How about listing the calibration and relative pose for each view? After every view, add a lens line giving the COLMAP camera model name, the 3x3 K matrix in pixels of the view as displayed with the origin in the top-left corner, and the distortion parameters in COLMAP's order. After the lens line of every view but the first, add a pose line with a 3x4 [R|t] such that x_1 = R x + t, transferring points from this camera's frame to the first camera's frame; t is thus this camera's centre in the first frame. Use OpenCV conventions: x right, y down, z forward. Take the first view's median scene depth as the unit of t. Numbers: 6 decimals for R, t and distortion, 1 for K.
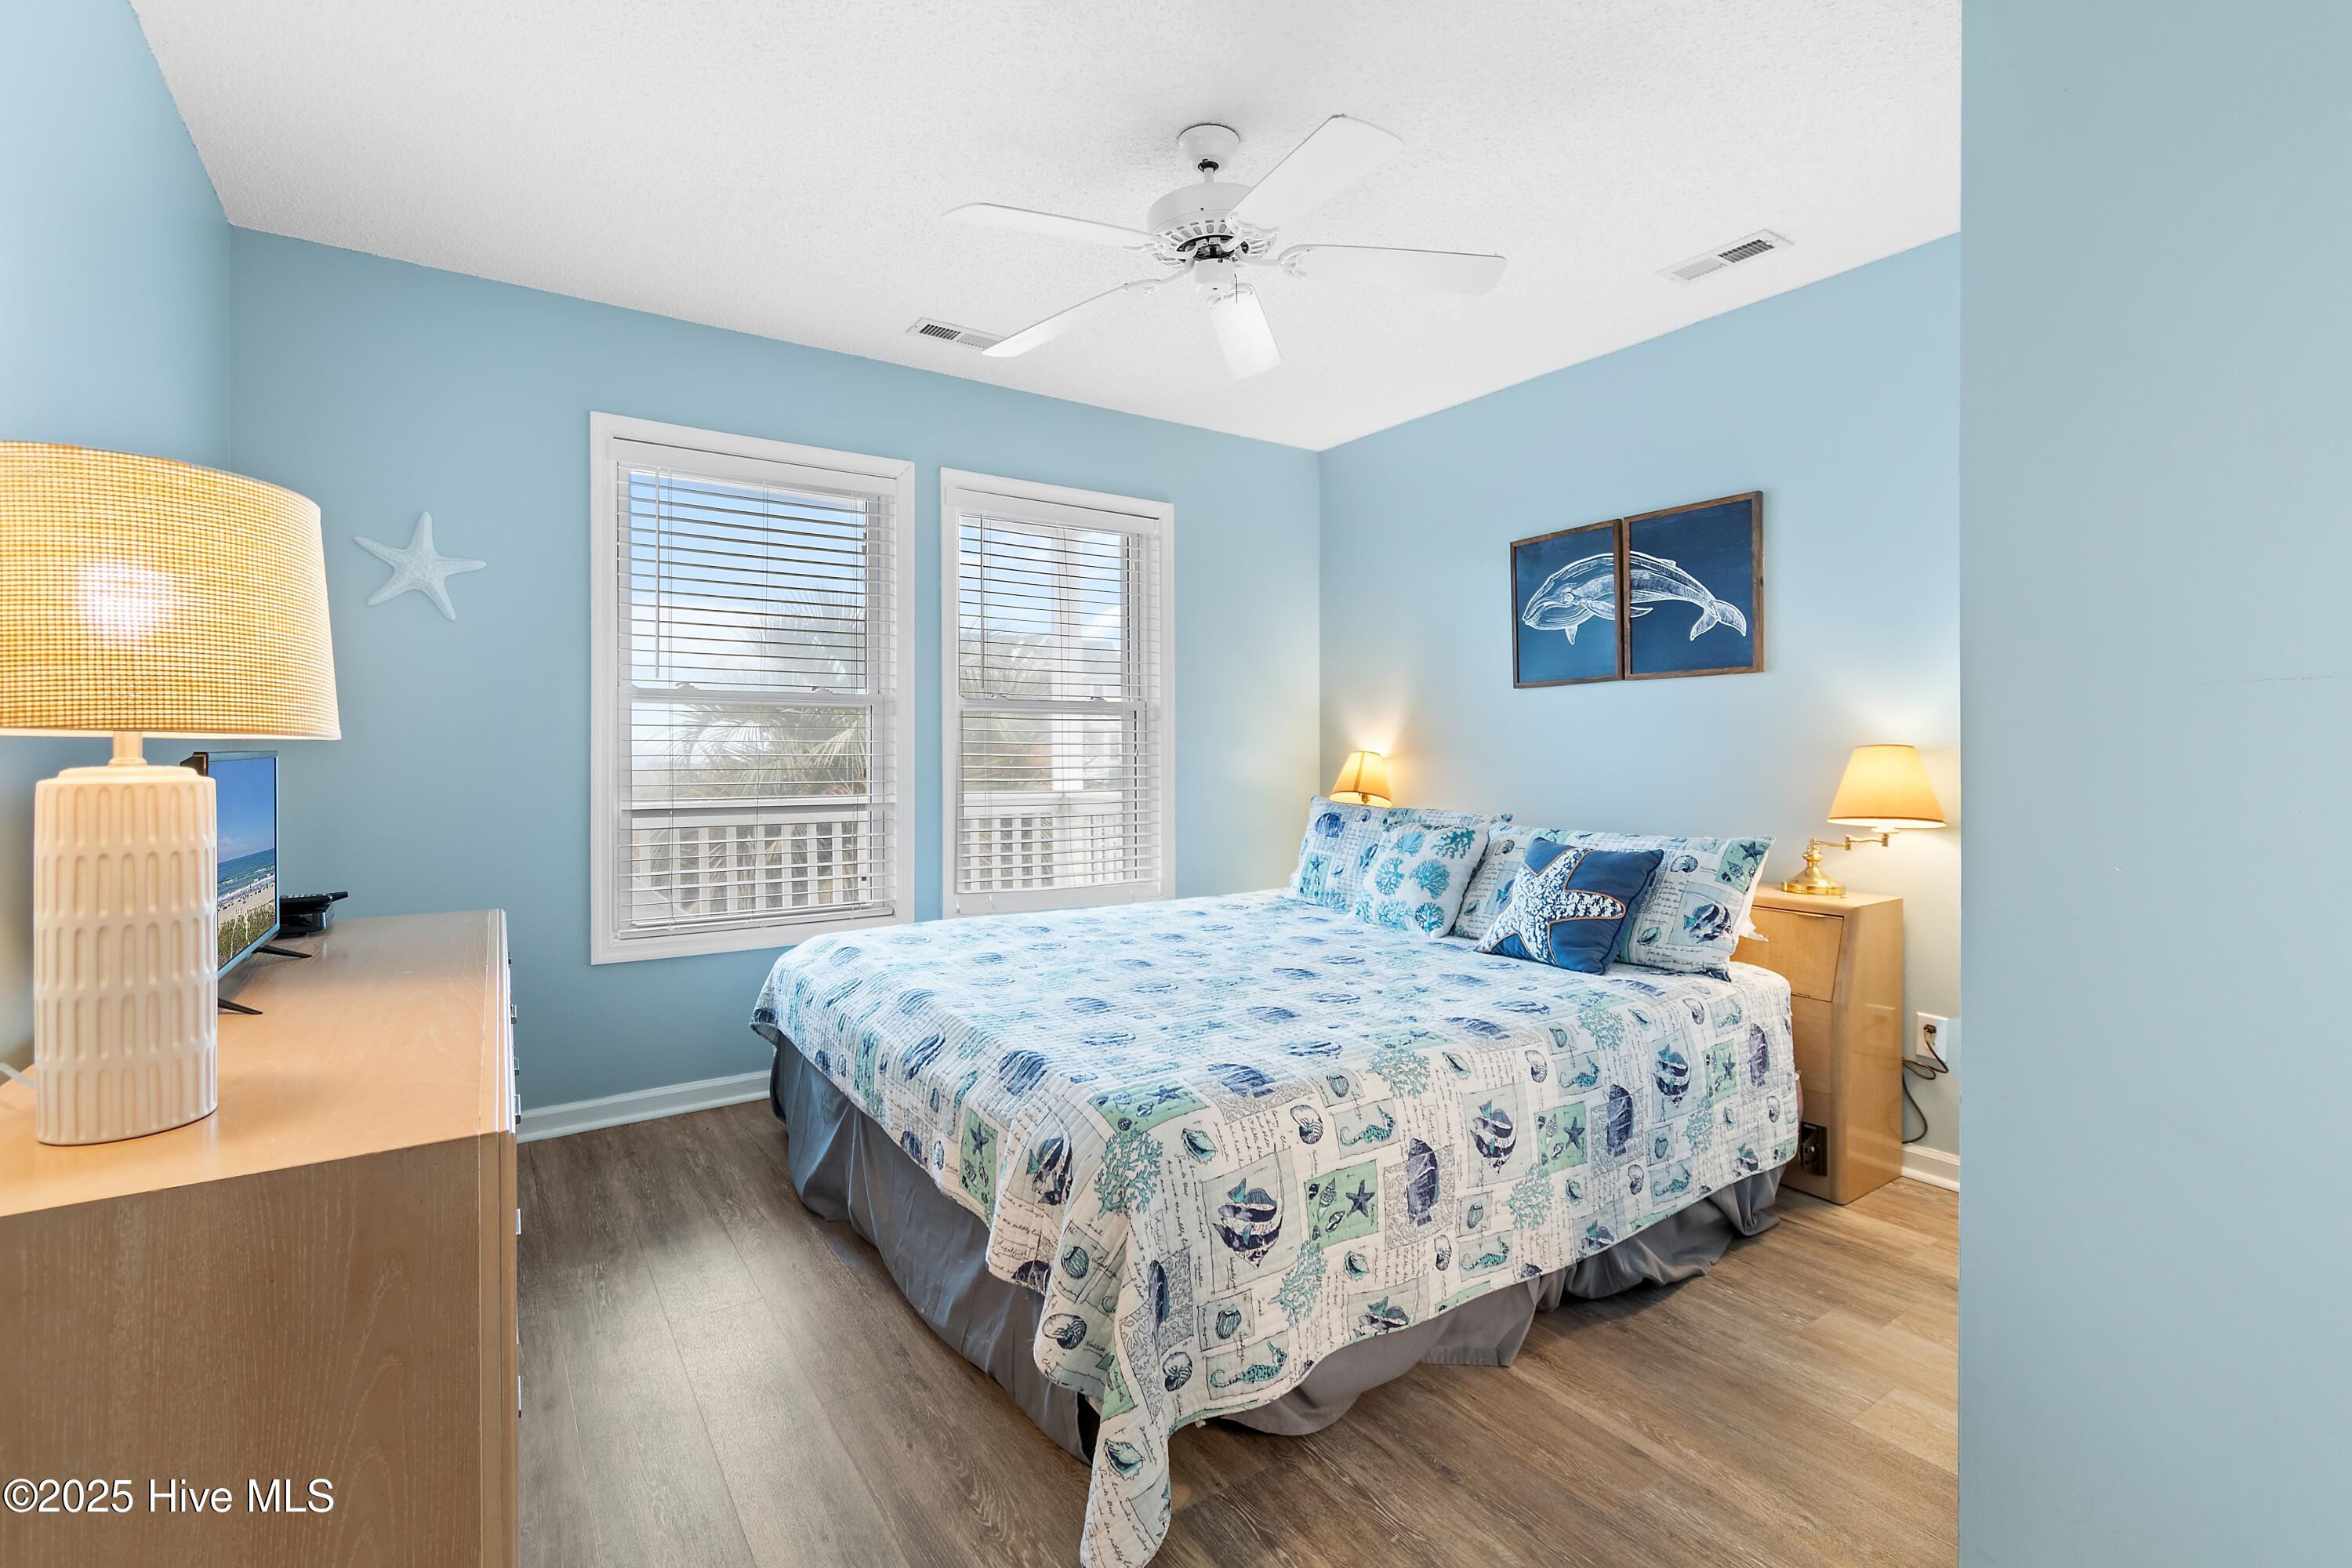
lens RADIAL K [[1032.1, 0, 1170.9], [0, 1032.1, 771.0], [0, 0, 1]] dist [-0.000832, -0.001491]
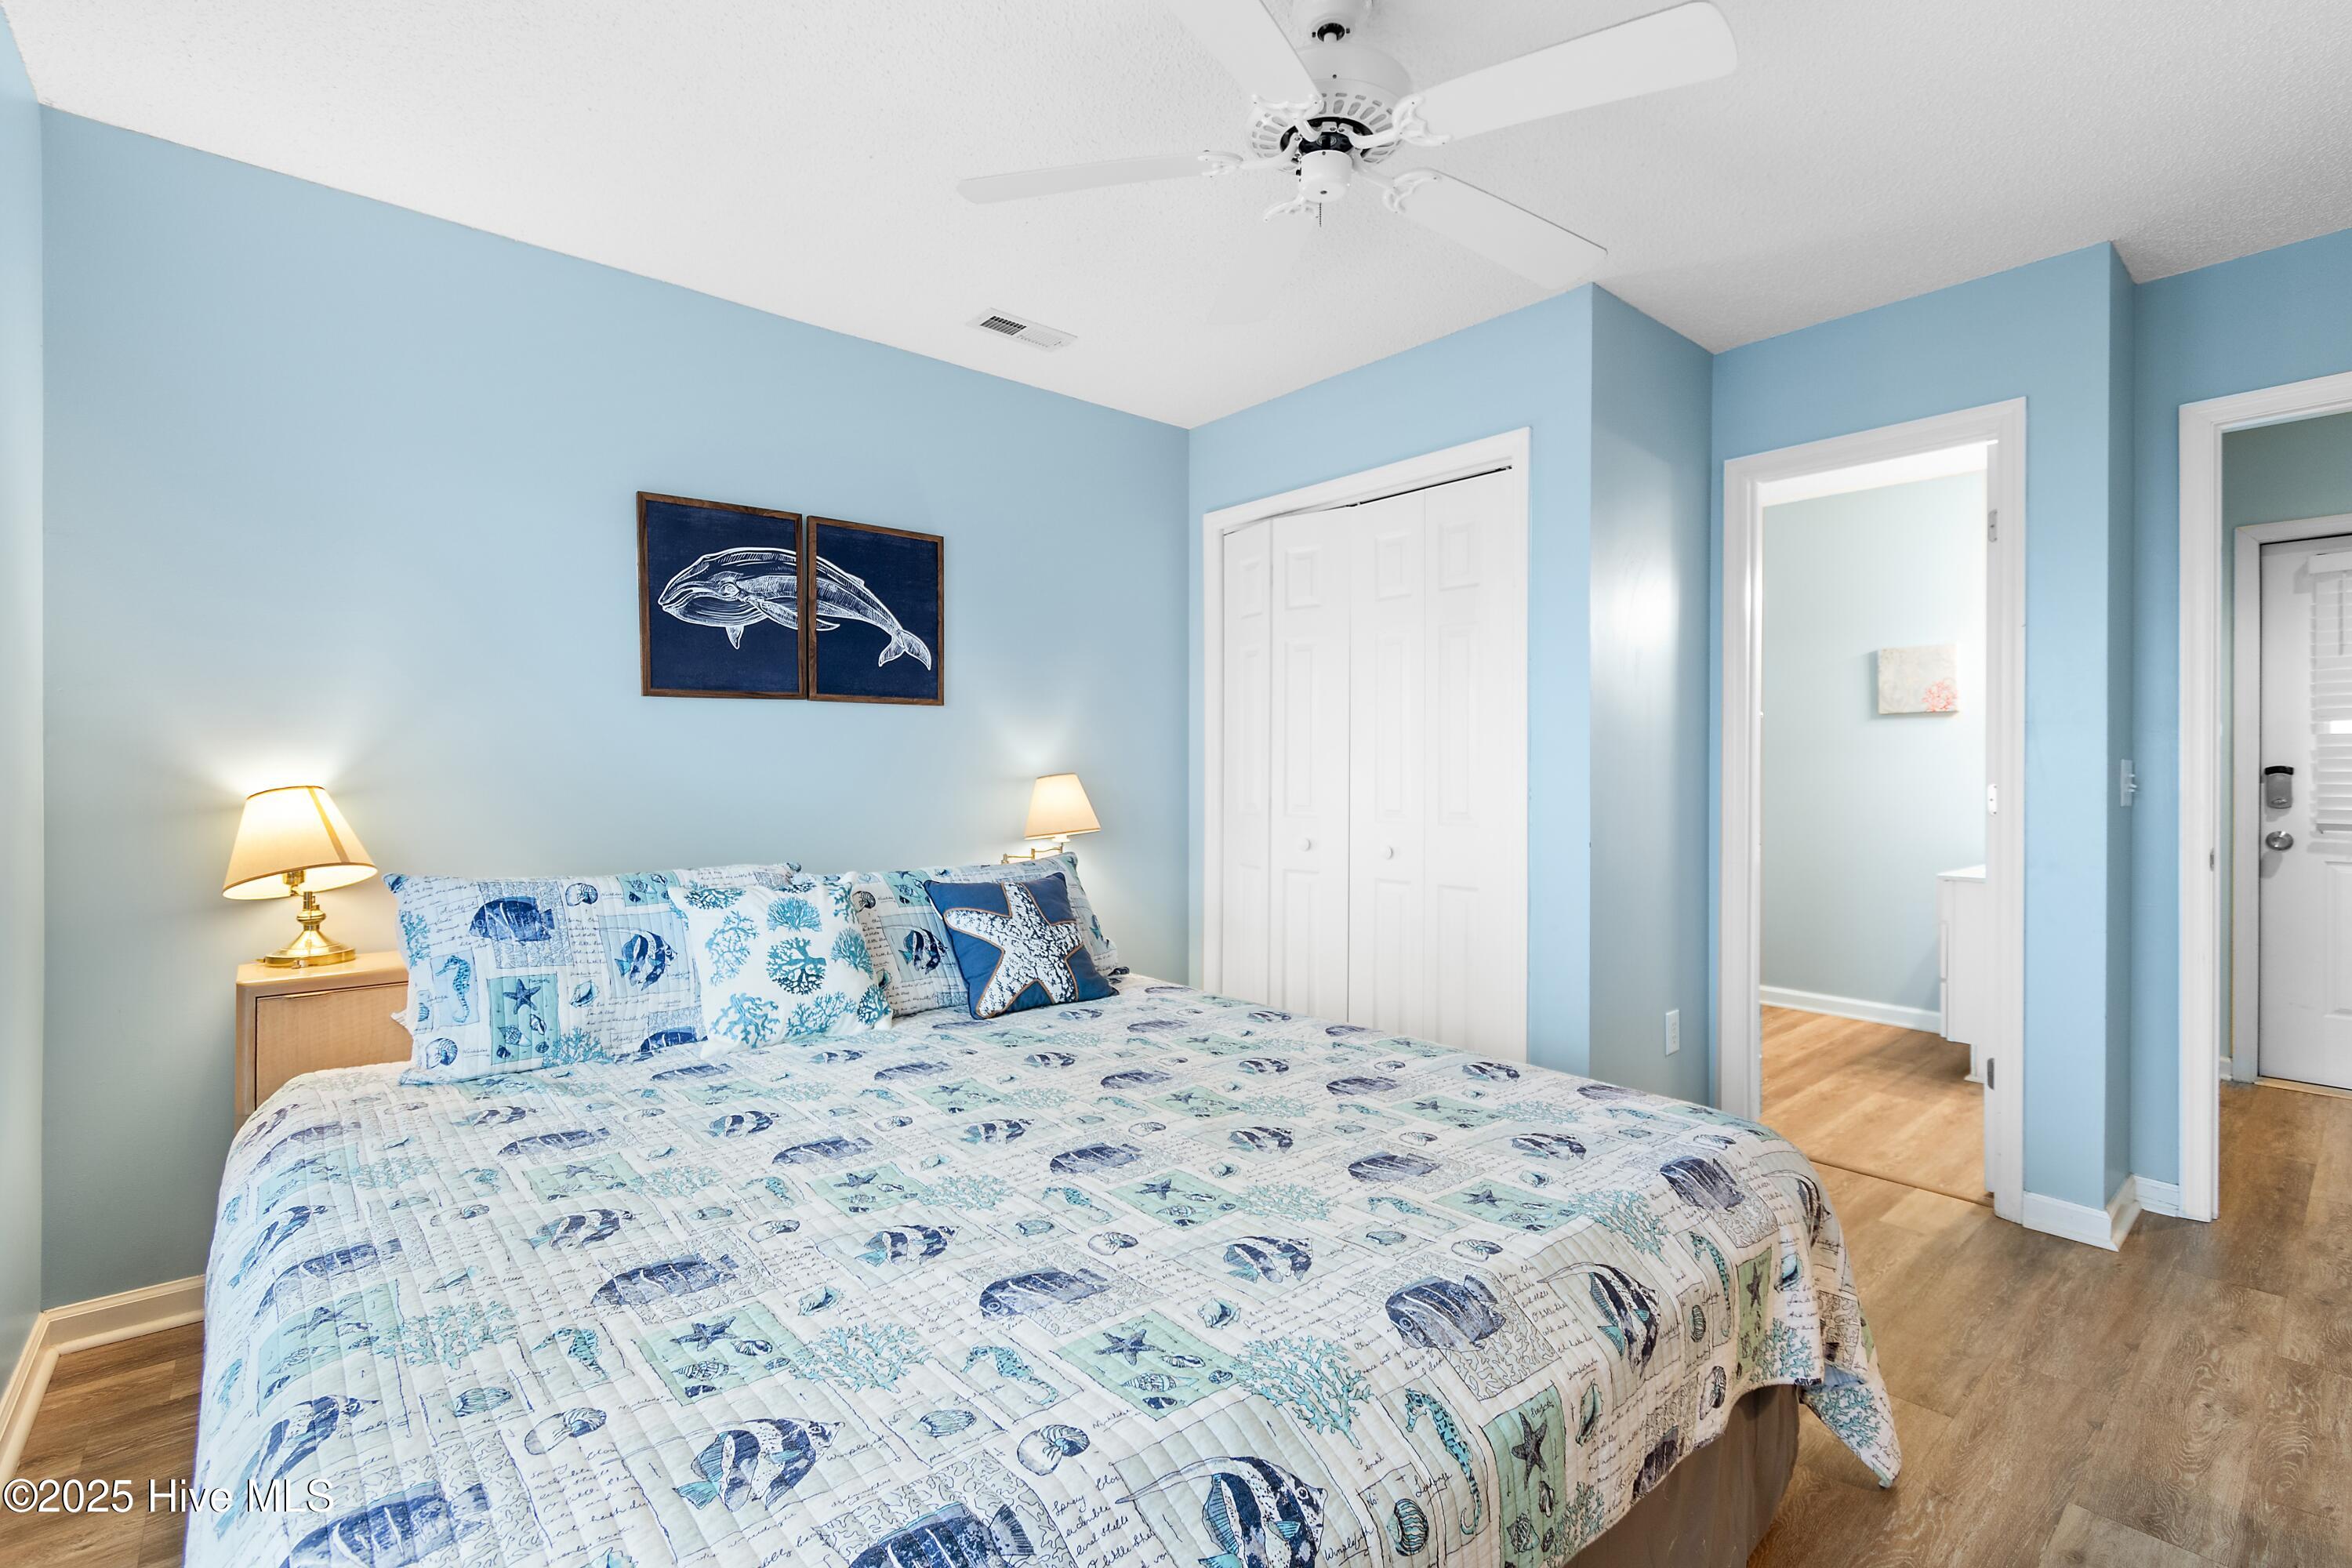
lens RADIAL K [[1032.1, 0, 1189.5], [0, 1032.1, 775.6], [0, 0, 1]] dist [-0.000832, -0.001491]
pose [[-0.102483, -0.003116, 0.994730, -0.476065], [0.025228, 0.999665, 0.005731, -0.020789], [-0.994415, 0.025683, -0.102370, 0.780689]]
